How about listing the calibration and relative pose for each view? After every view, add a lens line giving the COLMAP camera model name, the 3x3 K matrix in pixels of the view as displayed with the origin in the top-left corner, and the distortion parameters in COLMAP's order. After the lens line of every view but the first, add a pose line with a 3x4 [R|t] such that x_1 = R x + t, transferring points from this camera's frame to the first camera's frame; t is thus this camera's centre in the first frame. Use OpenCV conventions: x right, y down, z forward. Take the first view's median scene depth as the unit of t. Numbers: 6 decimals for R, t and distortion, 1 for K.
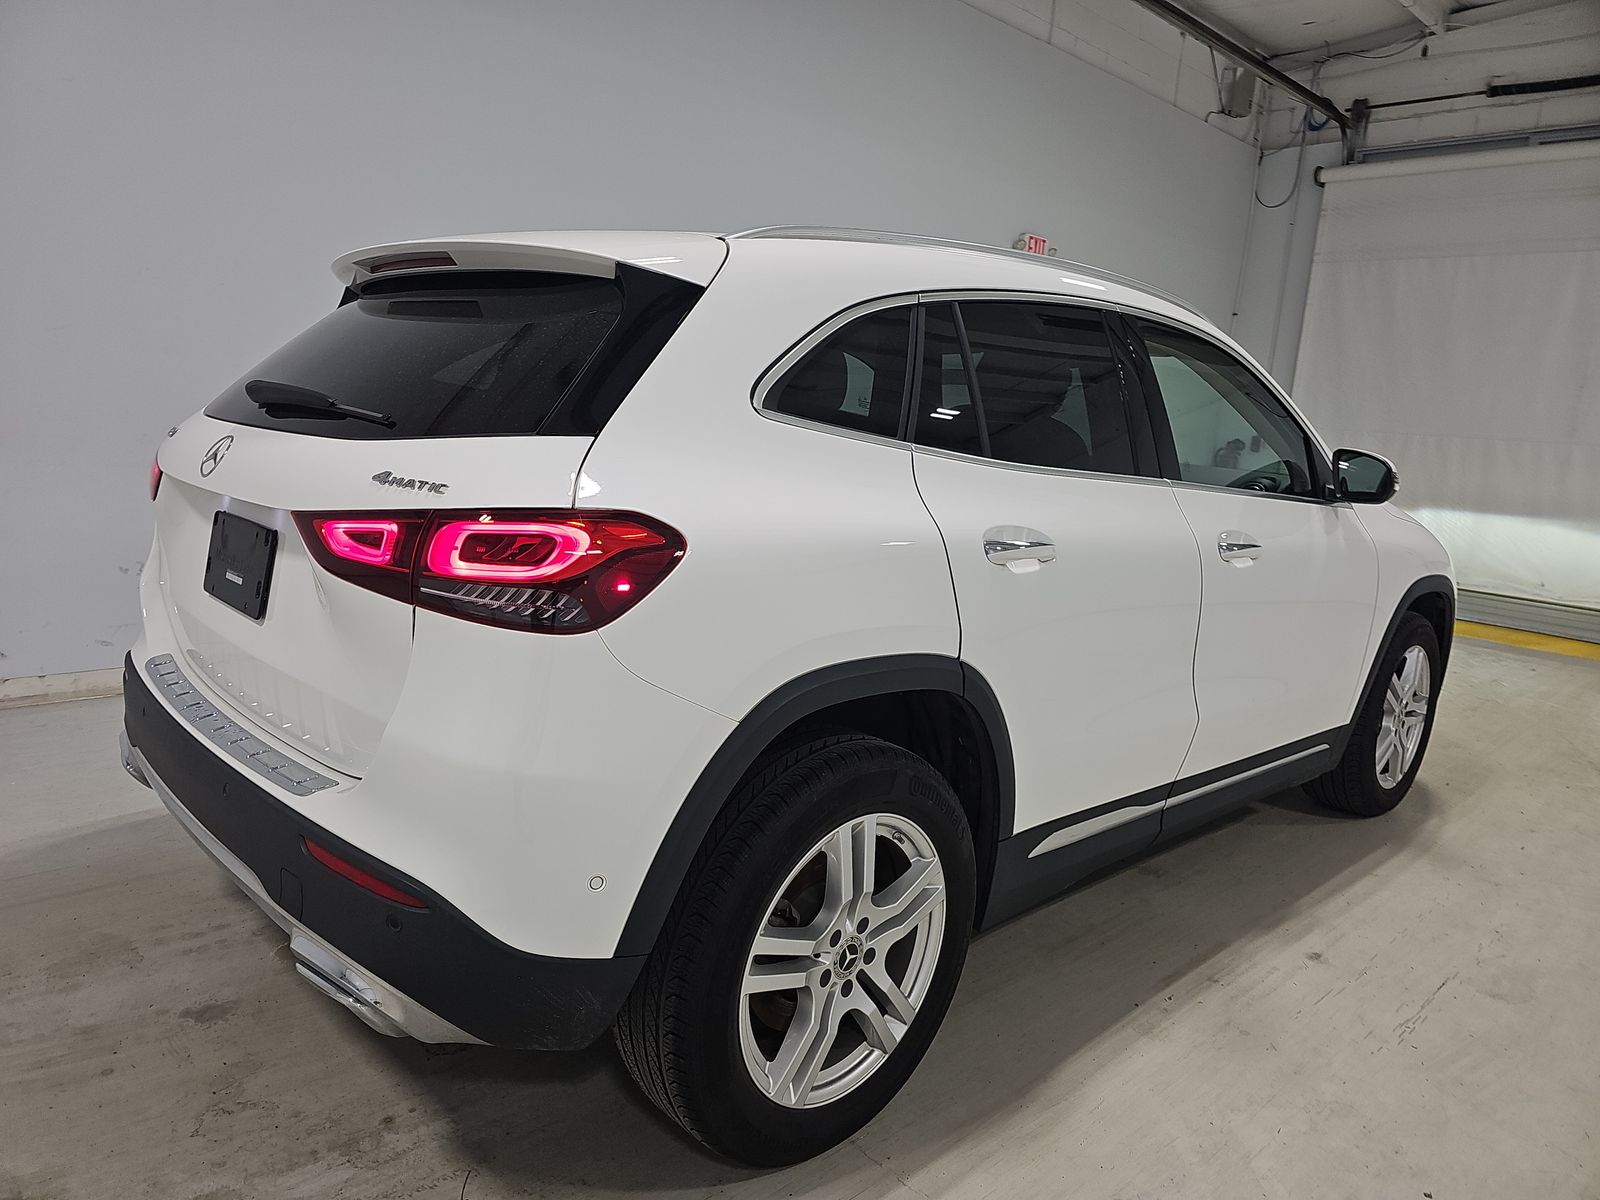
lens RADIAL K [[1067.3, 0, 779.3], [0, 1067.3, 621.6], [0, 0, 1]] dist [0.041348, -0.032217]
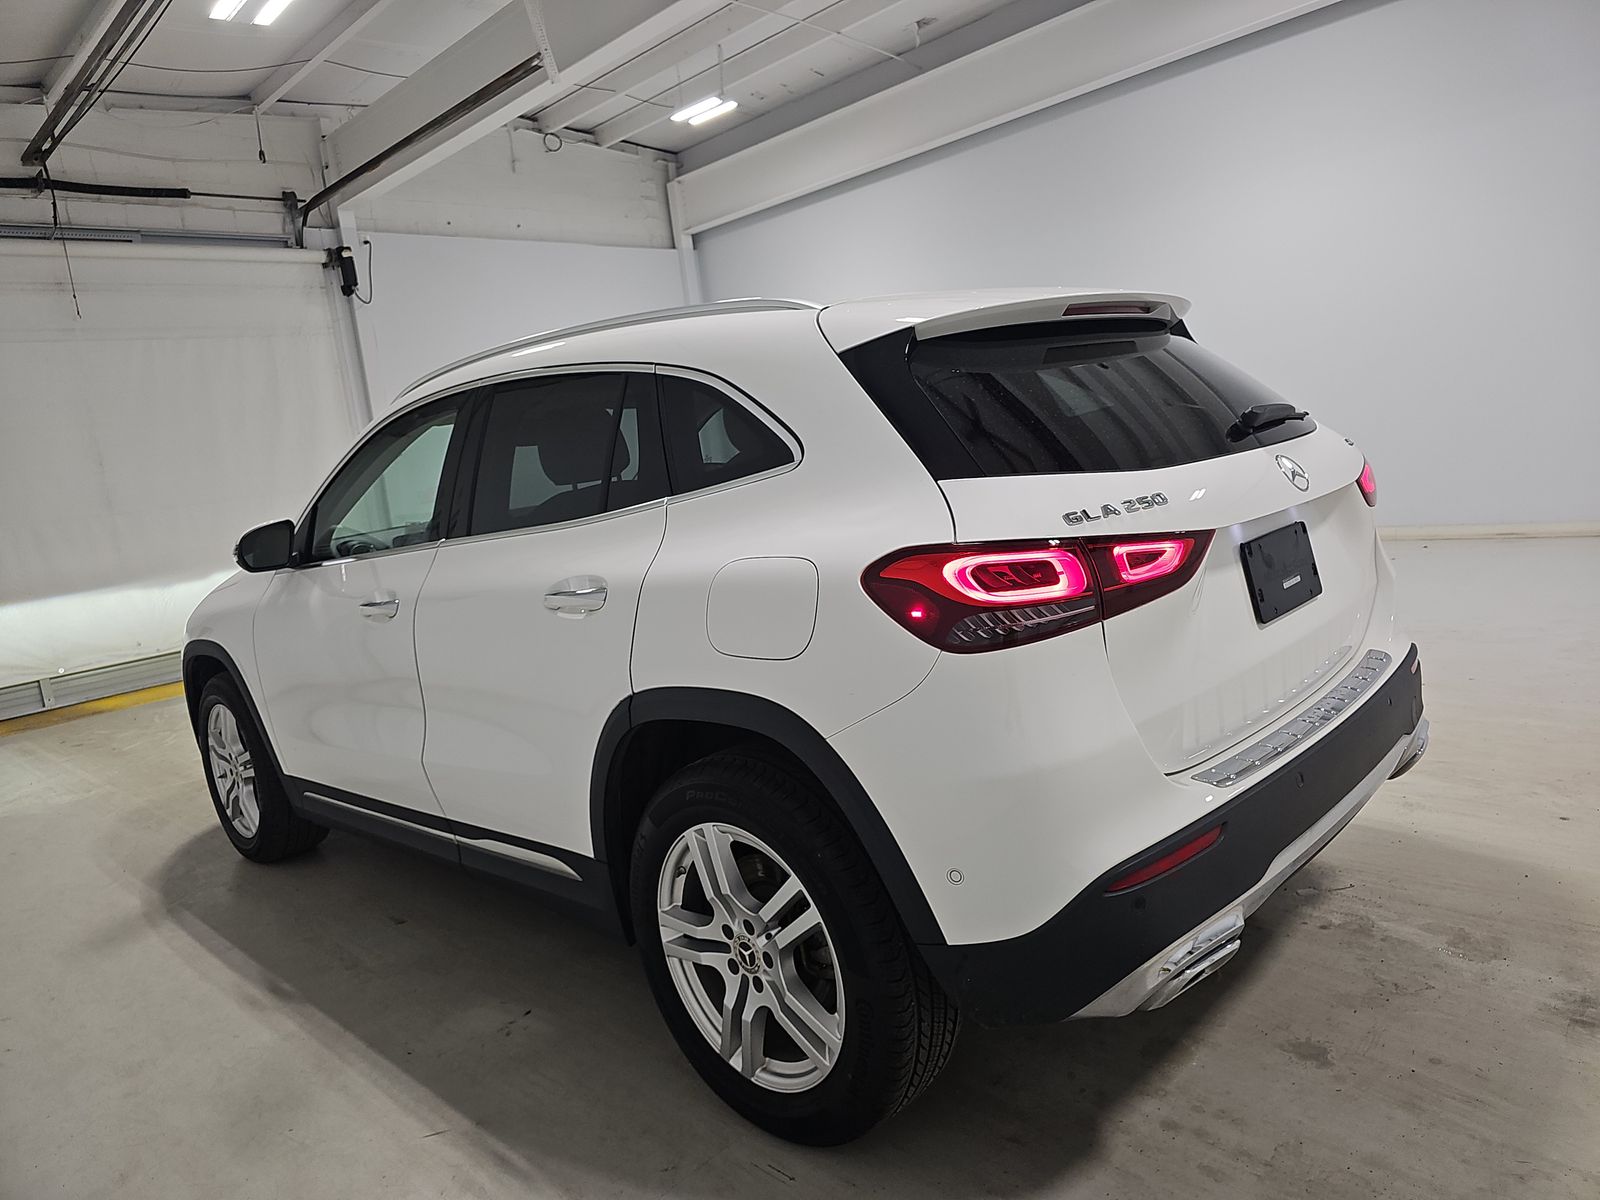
lens RADIAL K [[1083.4, 0, 800.0], [0, 1083.4, 600.0], [0, 0, 1]] dist [0.054059, -0.043520]
pose [[-0.080219, -0.205223, 0.975422, -0.408992], [0.313727, 0.923644, 0.220130, -0.111919], [-0.946119, 0.323675, -0.009710, 0.390840]]
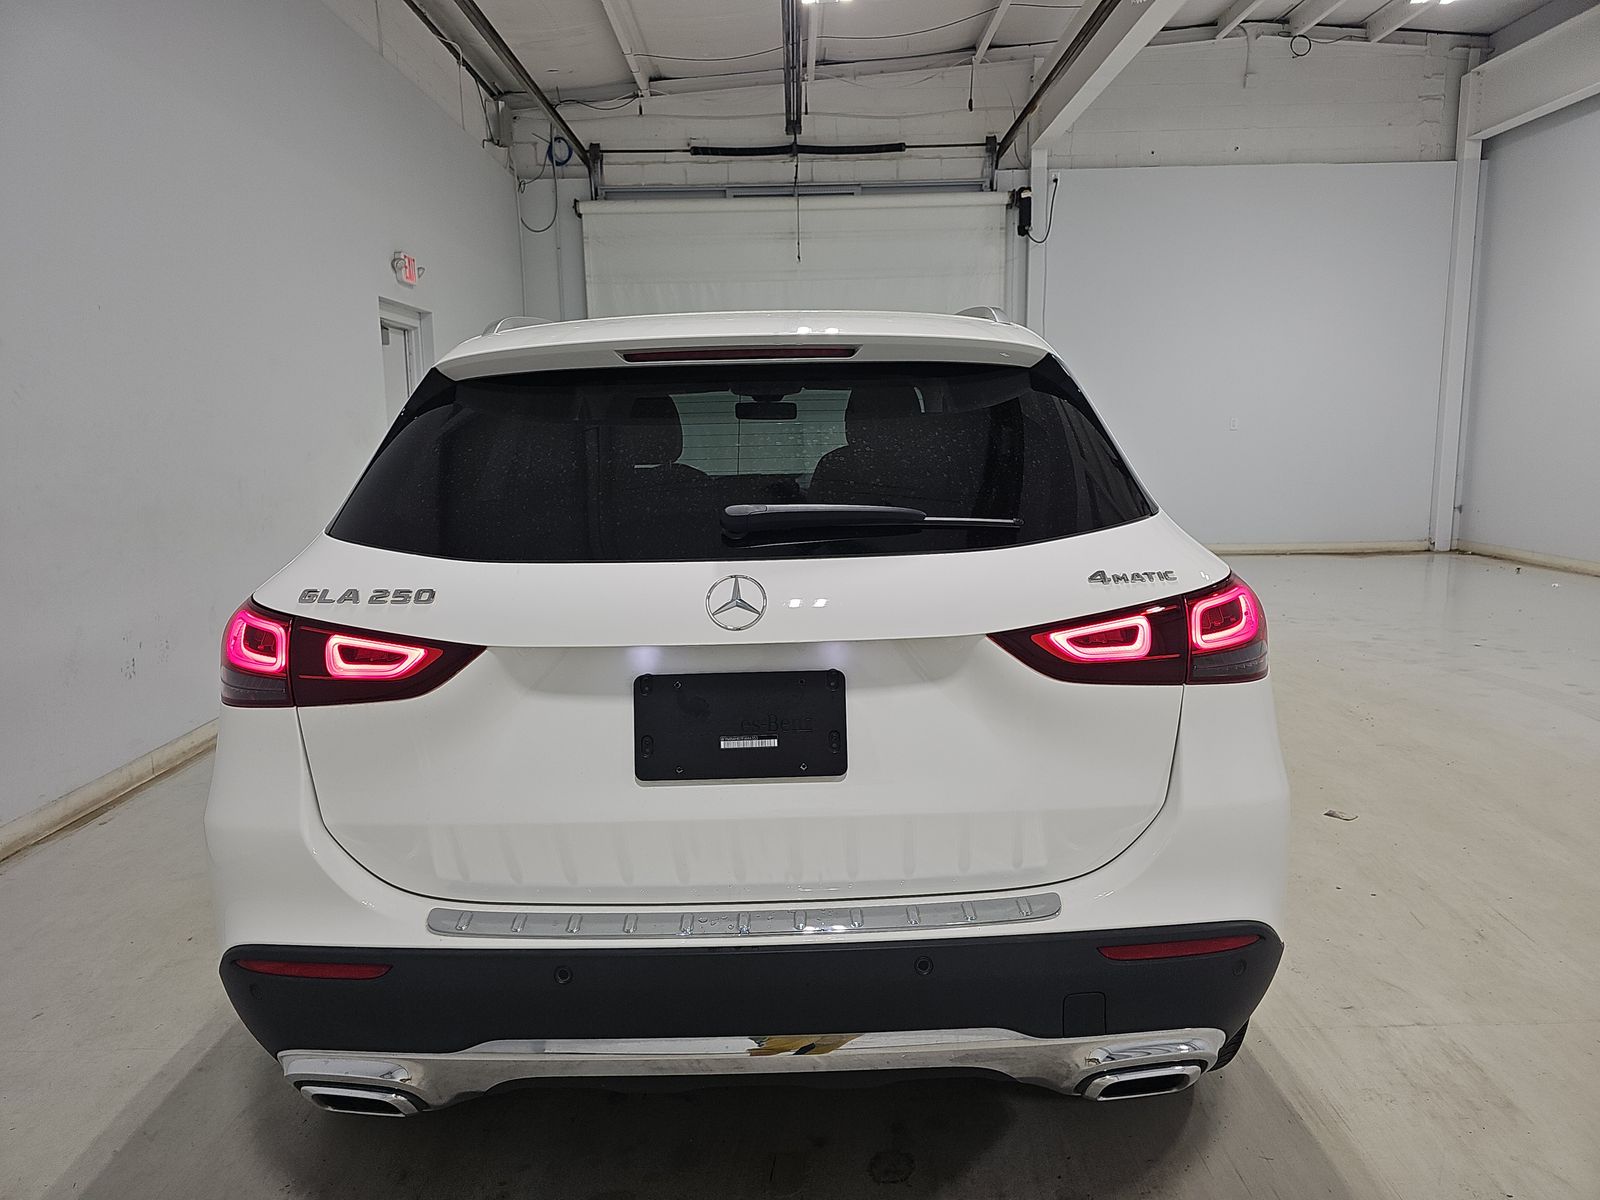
lens RADIAL K [[1067.3, 0, 779.3], [0, 1067.3, 621.6], [0, 0, 1]] dist [0.041348, -0.032217]
pose [[0.668478, -0.214818, 0.712032, -0.276097], [0.211971, 0.972701, 0.094456, -0.053551], [-0.712885, 0.087788, 0.695764, 0.105528]]
